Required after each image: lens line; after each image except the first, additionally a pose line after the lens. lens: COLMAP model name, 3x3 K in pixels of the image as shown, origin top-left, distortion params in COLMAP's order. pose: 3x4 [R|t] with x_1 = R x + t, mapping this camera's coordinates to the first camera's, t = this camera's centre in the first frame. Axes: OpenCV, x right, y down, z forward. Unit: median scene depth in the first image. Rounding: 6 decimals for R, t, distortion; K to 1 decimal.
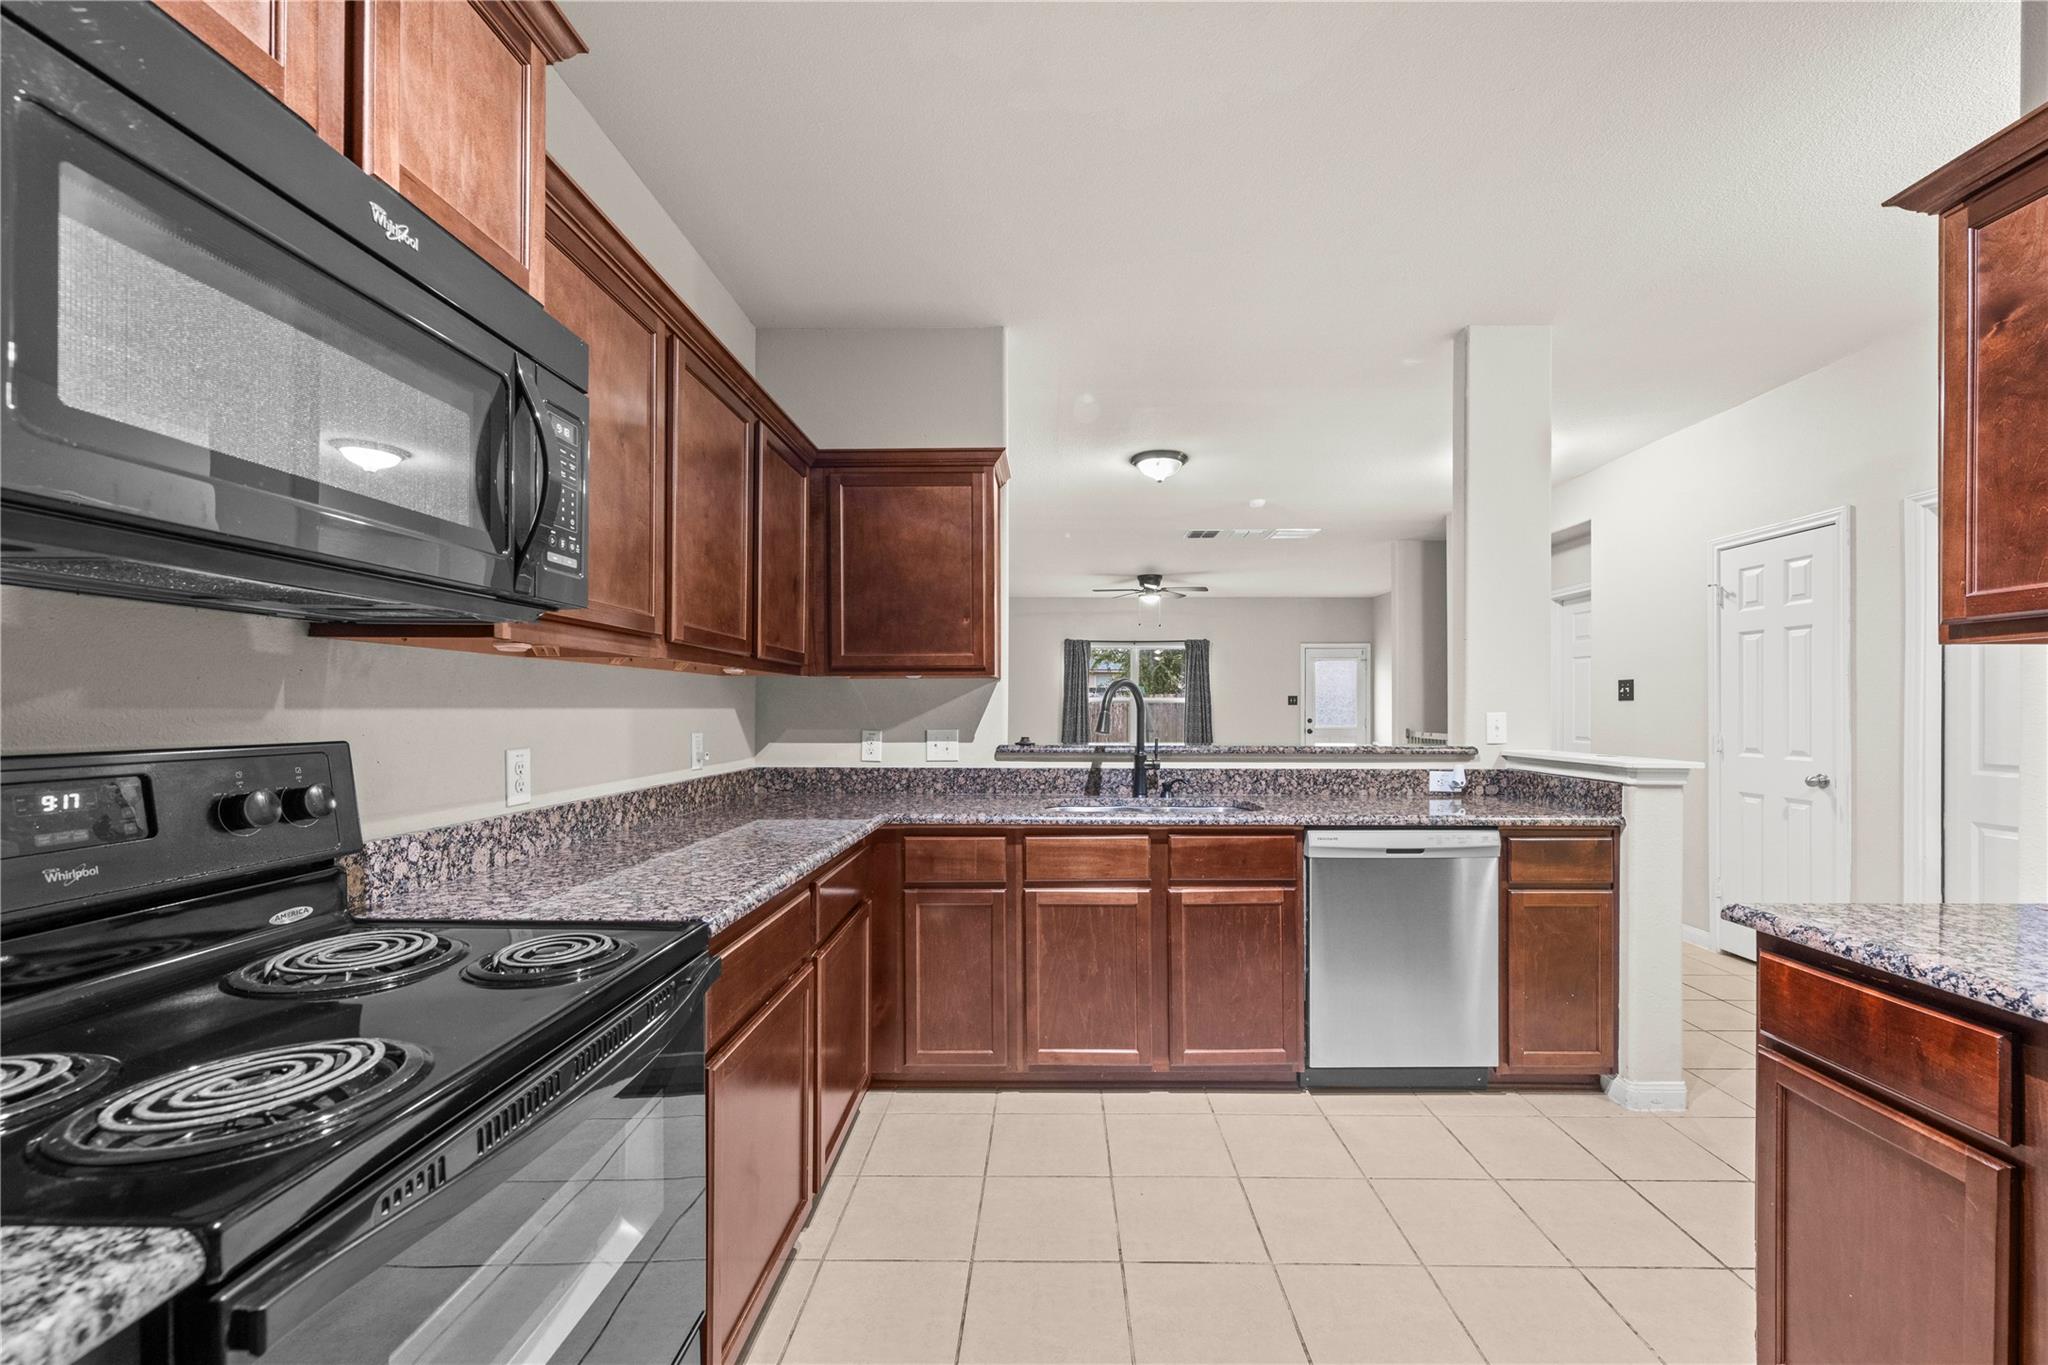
lens RADIAL K [[818.4, 0, 1036.0], [0, 818.4, 706.2], [0, 0, 1]] dist [-0.000714, 0.000134]
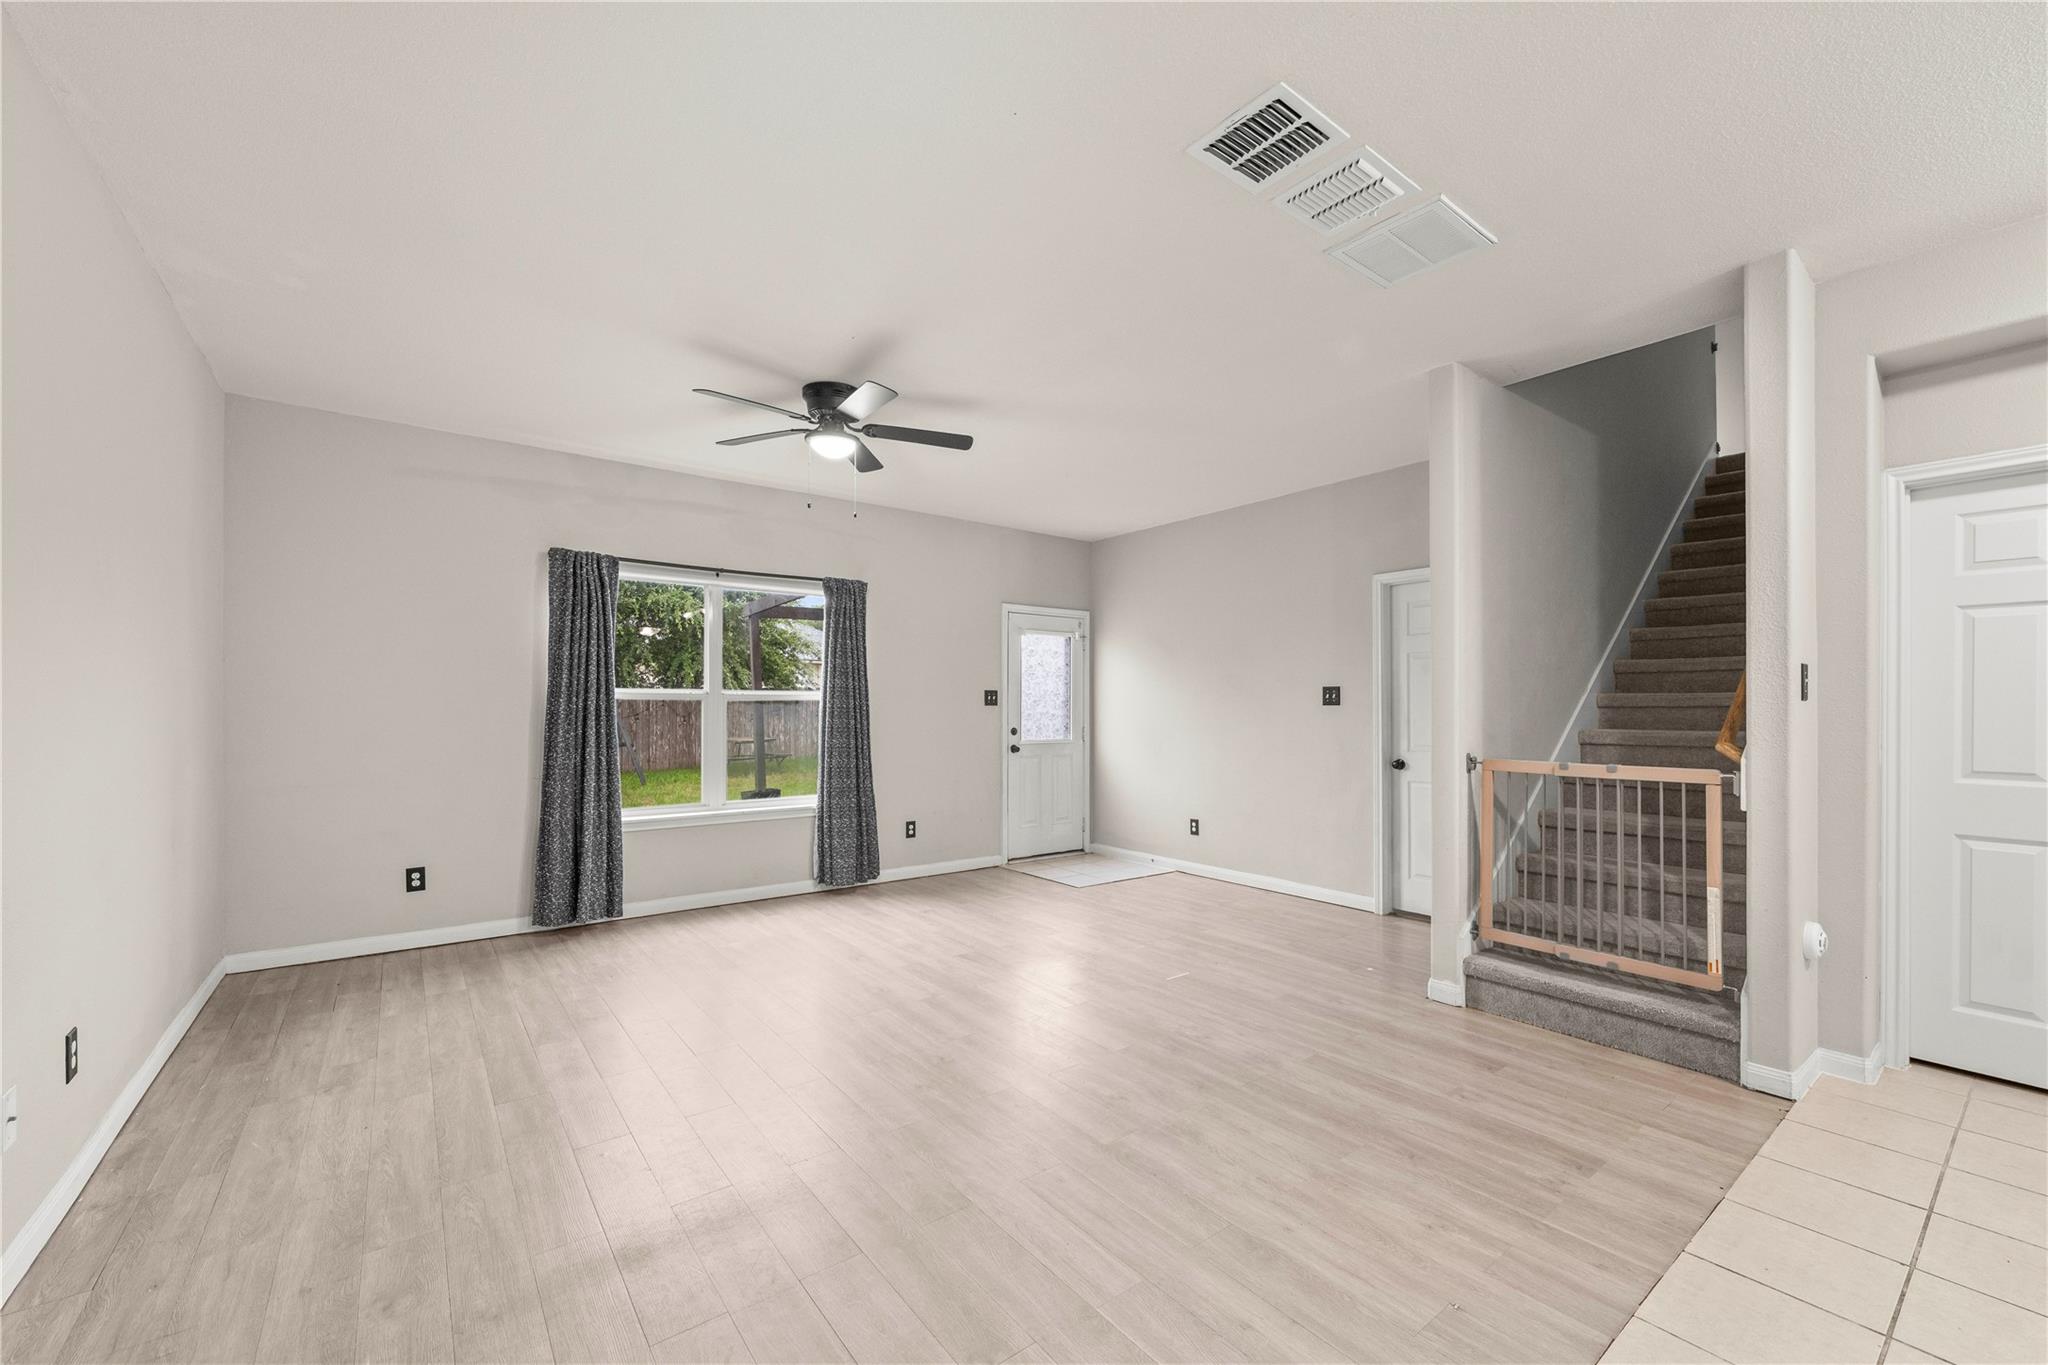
lens RADIAL K [[818.4, 0, 1036.0], [0, 818.4, 706.2], [0, 0, 1]] dist [-0.000714, 0.000134]
pose [[0.778293, 0.002217, 0.627897, -0.190306], [-0.000904, 0.999997, -0.002410, 0.002167], [-0.627900, 0.001308, 0.778293, 2.847248]]
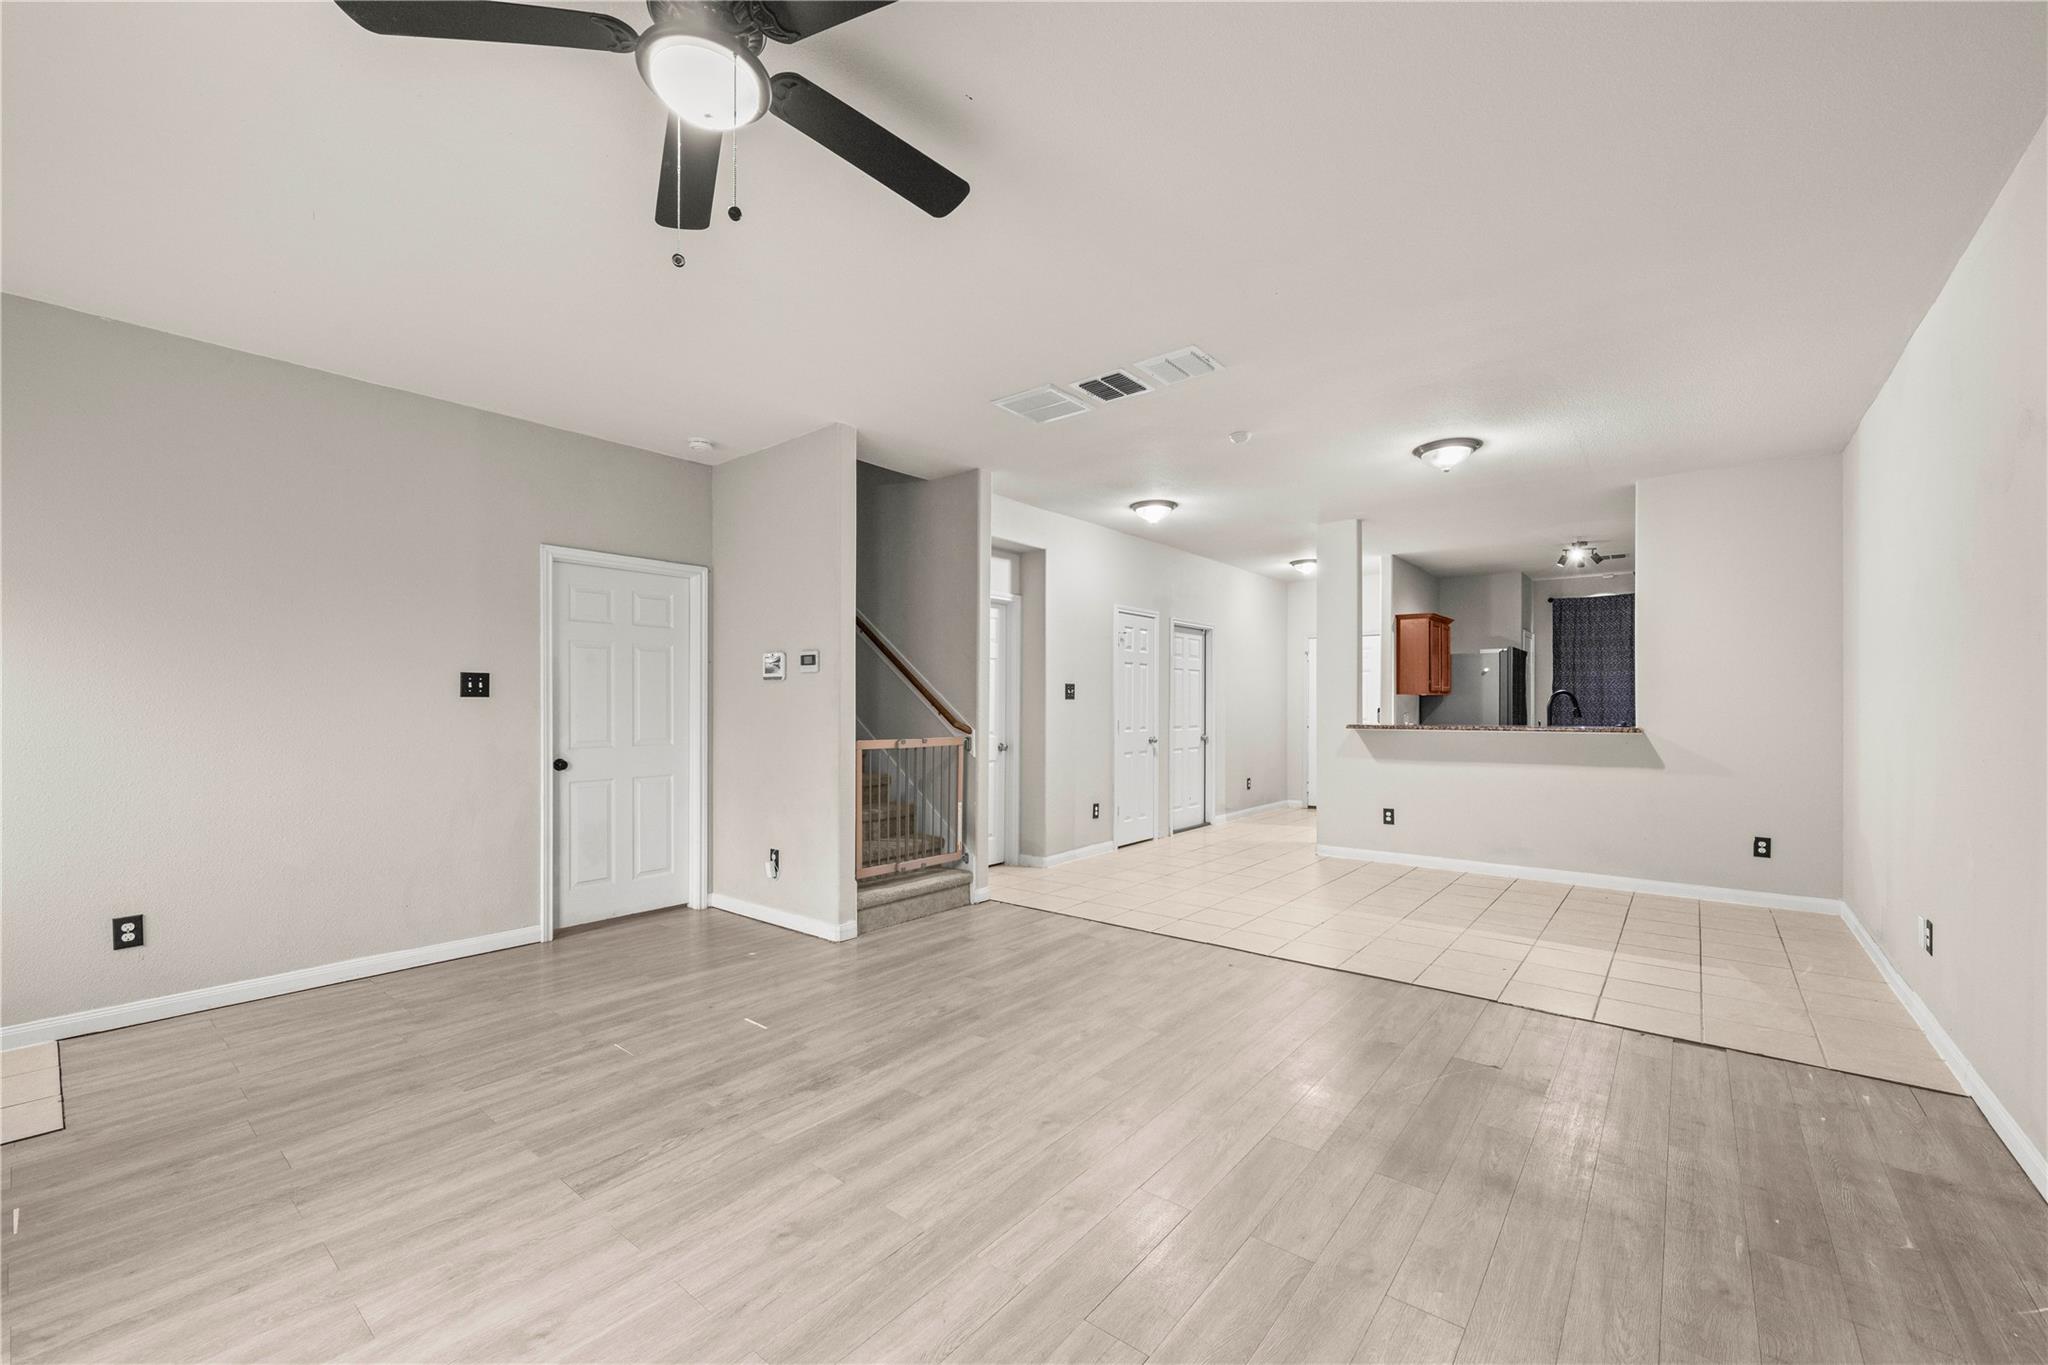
lens RADIAL K [[818.4, 0, 1036.0], [0, 818.4, 706.2], [0, 0, 1]] dist [-0.000714, 0.000134]
pose [[-0.794615, -0.002181, 0.607109, -0.124253], [-0.002633, 0.999997, 0.000147, 0.010749], [-0.607107, -0.001482, -0.794618, 5.100562]]
